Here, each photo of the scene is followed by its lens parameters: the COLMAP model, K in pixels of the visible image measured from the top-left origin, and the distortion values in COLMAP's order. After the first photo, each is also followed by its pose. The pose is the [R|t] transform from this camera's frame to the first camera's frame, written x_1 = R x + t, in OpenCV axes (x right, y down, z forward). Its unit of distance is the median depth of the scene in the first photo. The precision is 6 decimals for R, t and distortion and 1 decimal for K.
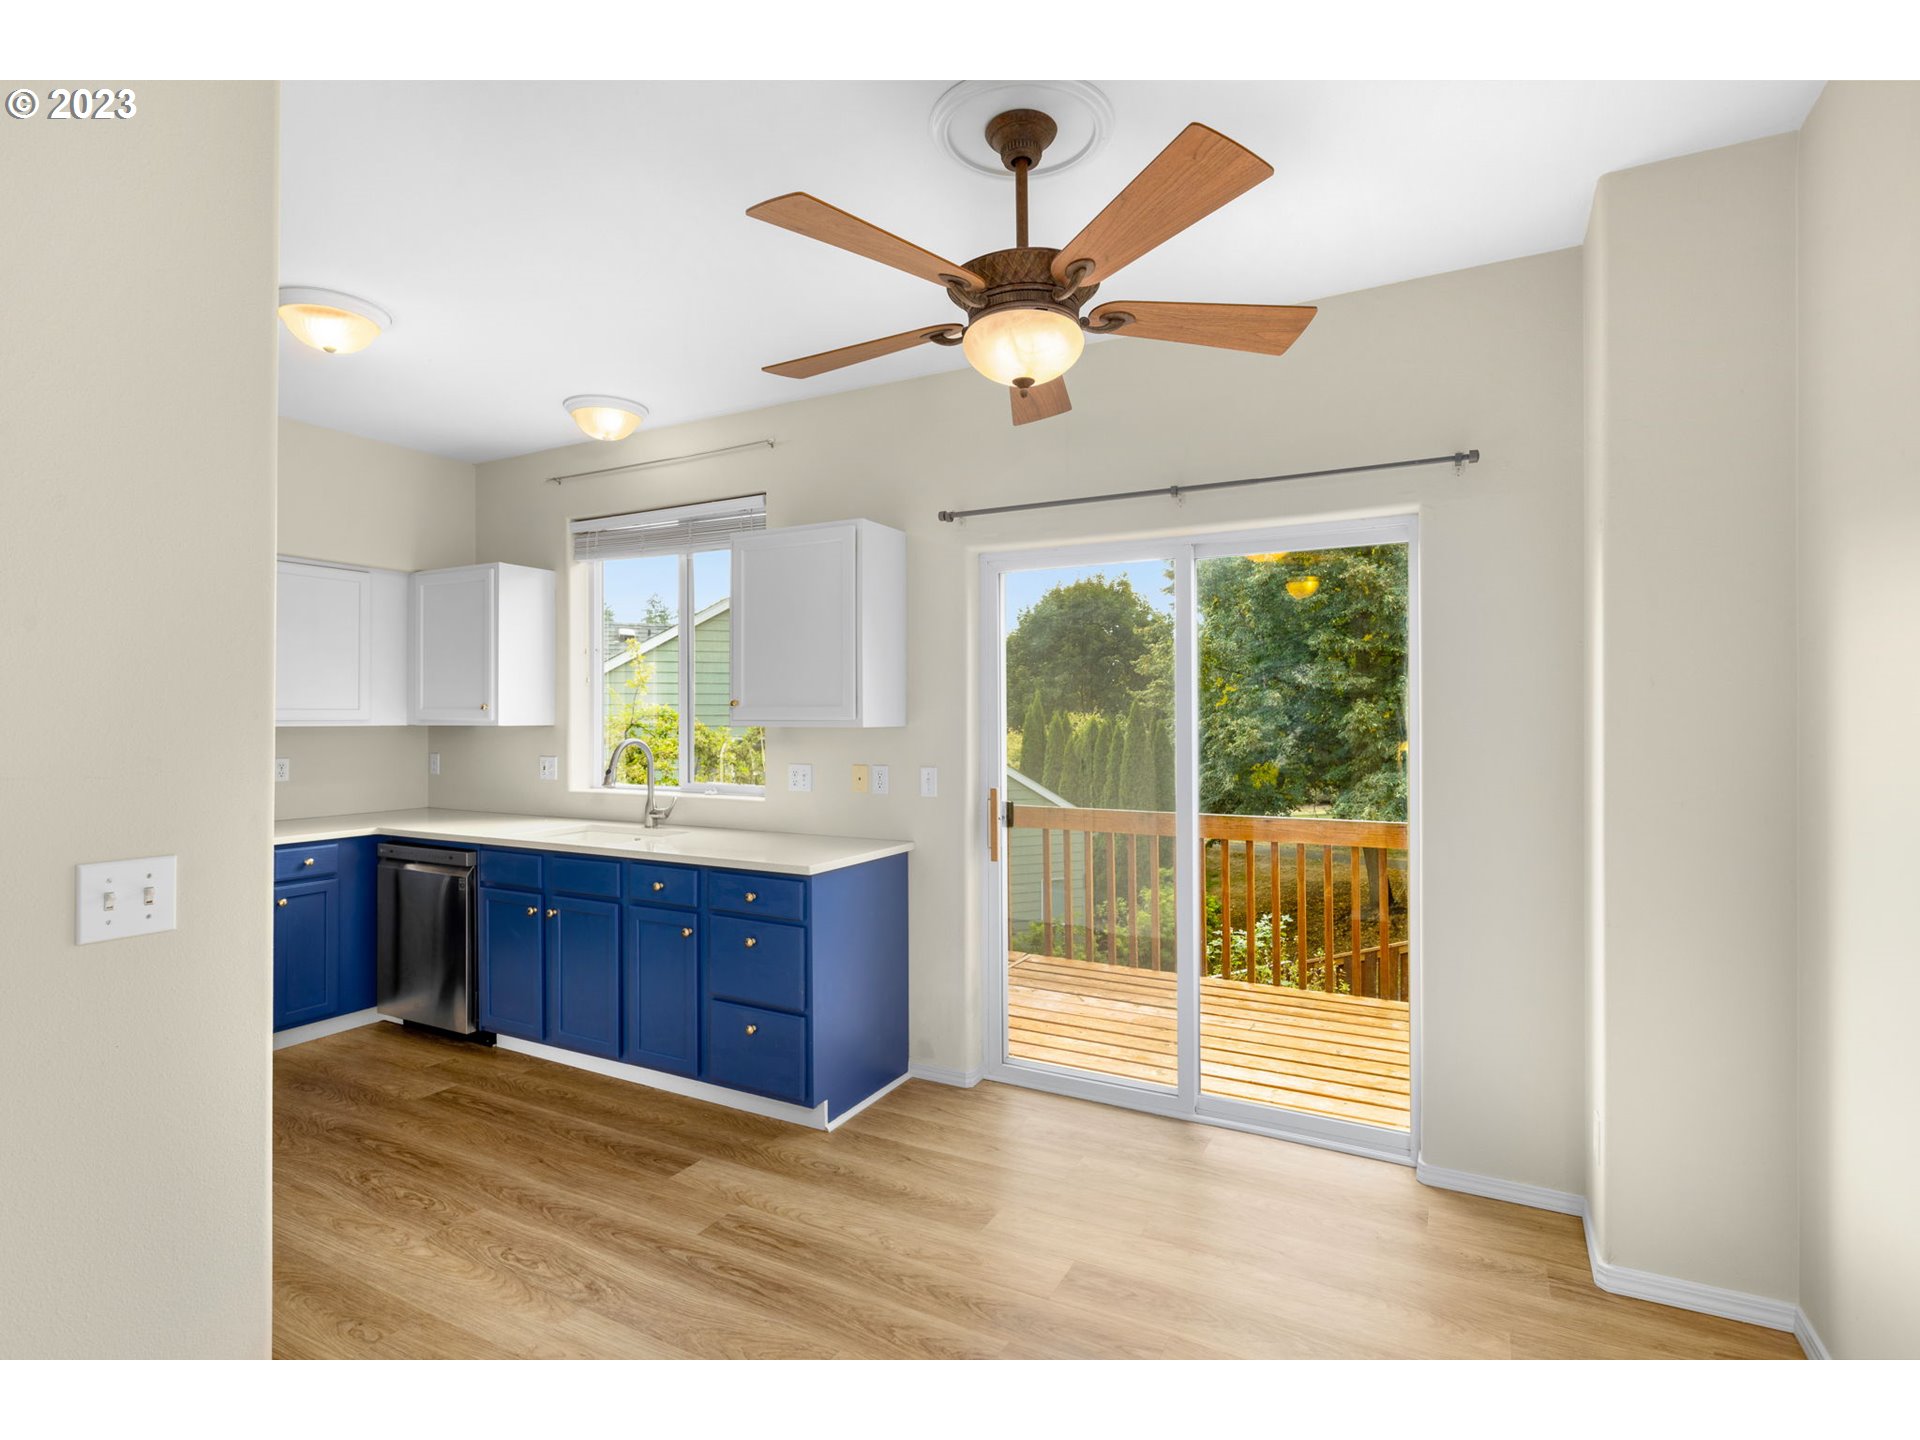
lens RADIAL K [[867.5, 0, 960.0], [0, 867.5, 720.0], [0, 0, 1]] dist [-0.001372, -0.000167]
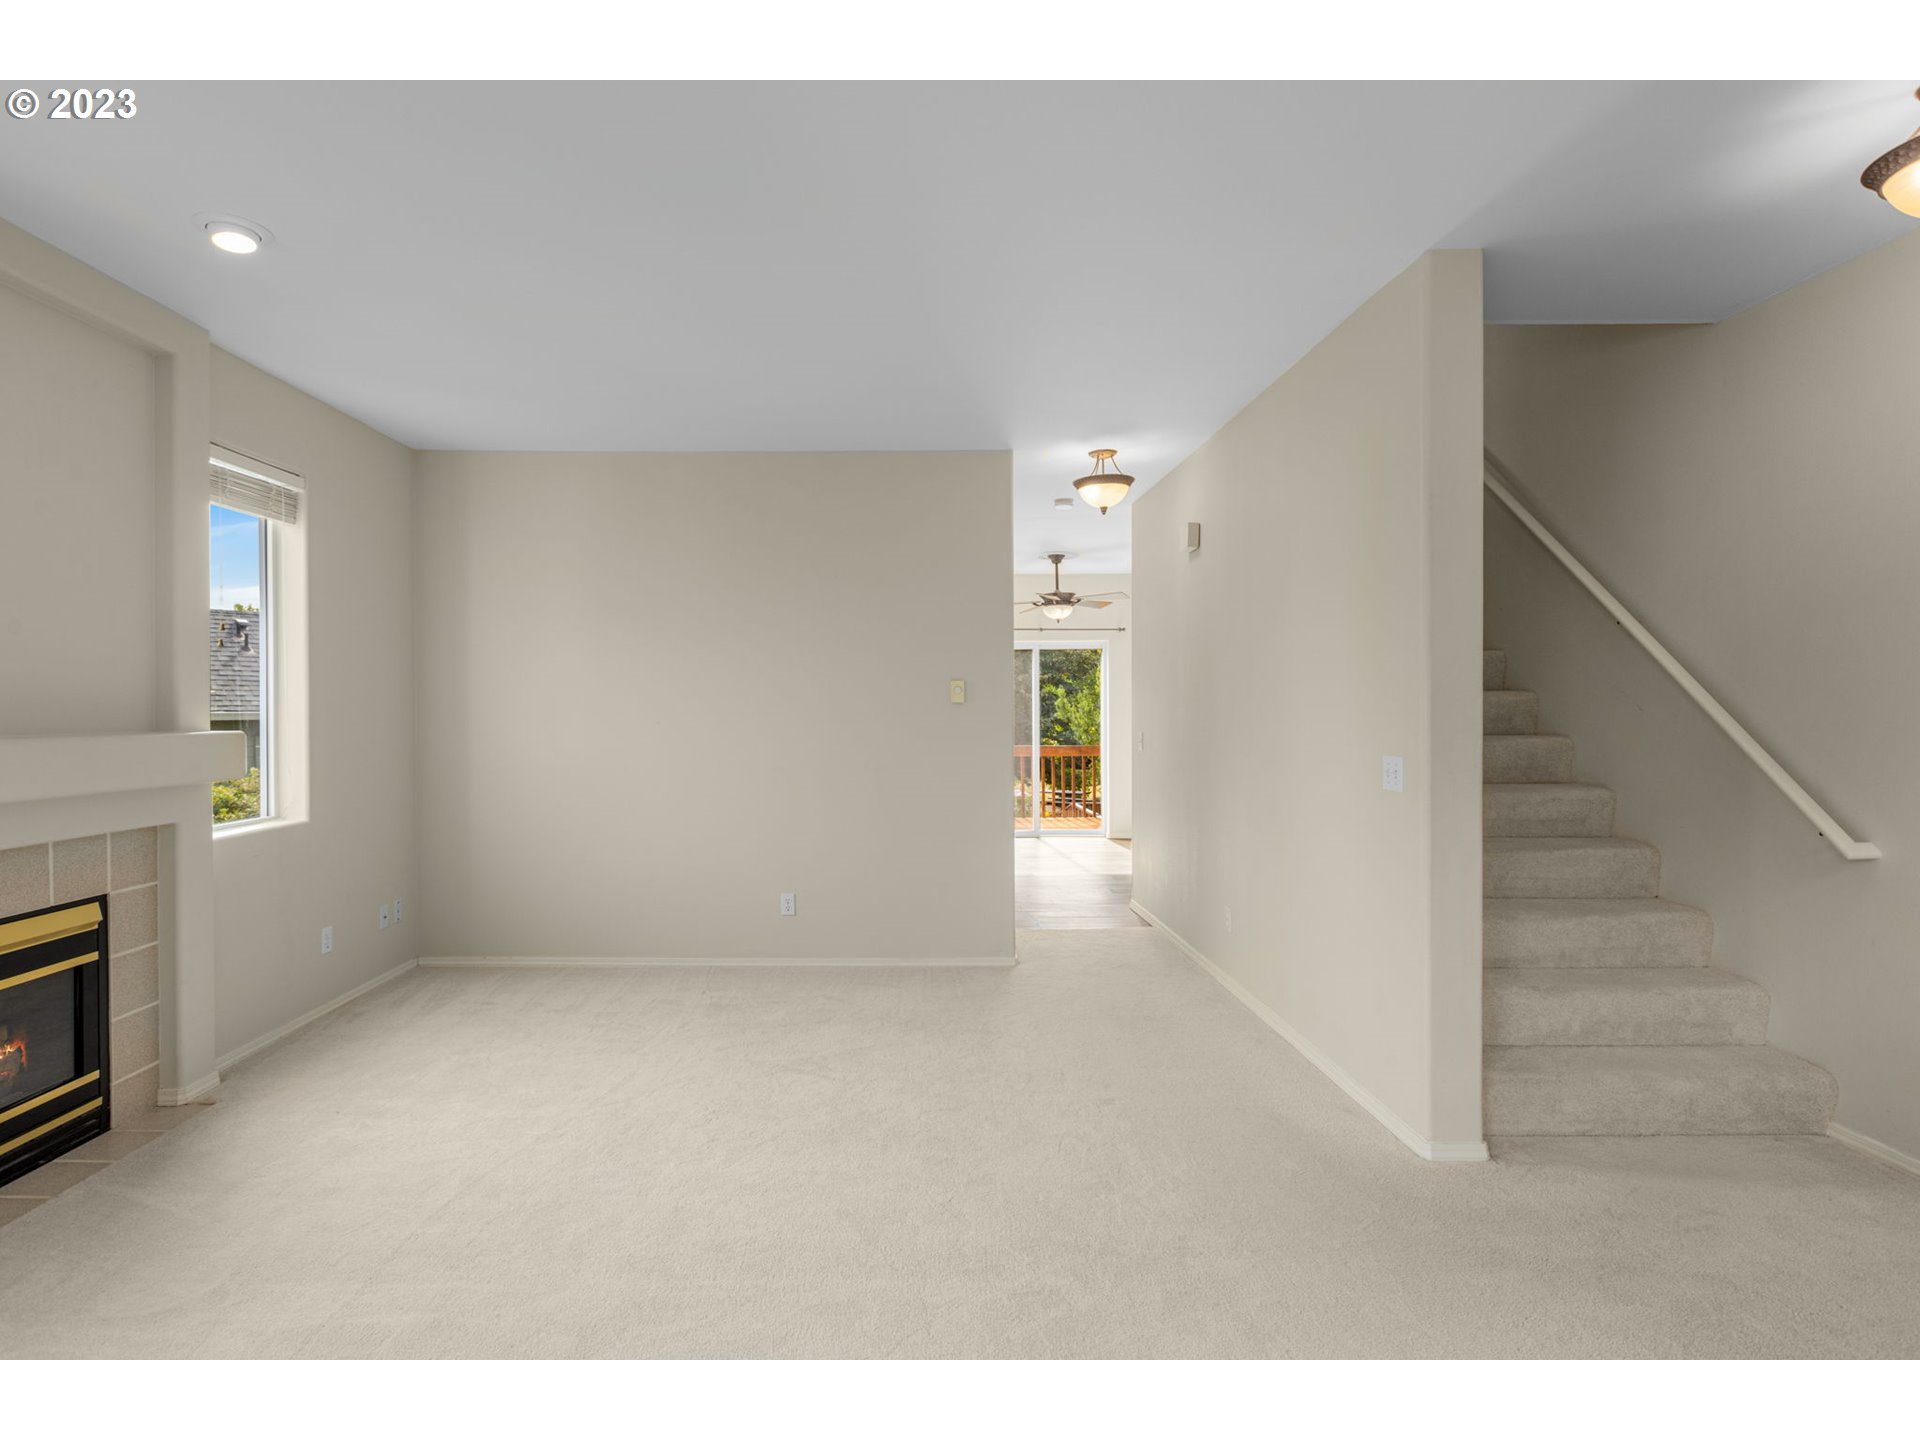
lens RADIAL K [[867.5, 0, 960.0], [0, 867.5, 720.0], [0, 0, 1]] dist [-0.001372, -0.000167]
pose [[0.869050, -0.002043, 0.494719, -1.265981], [-0.008231, 0.999793, 0.018588, -0.024398], [-0.494655, -0.020226, 0.868854, -1.205891]]
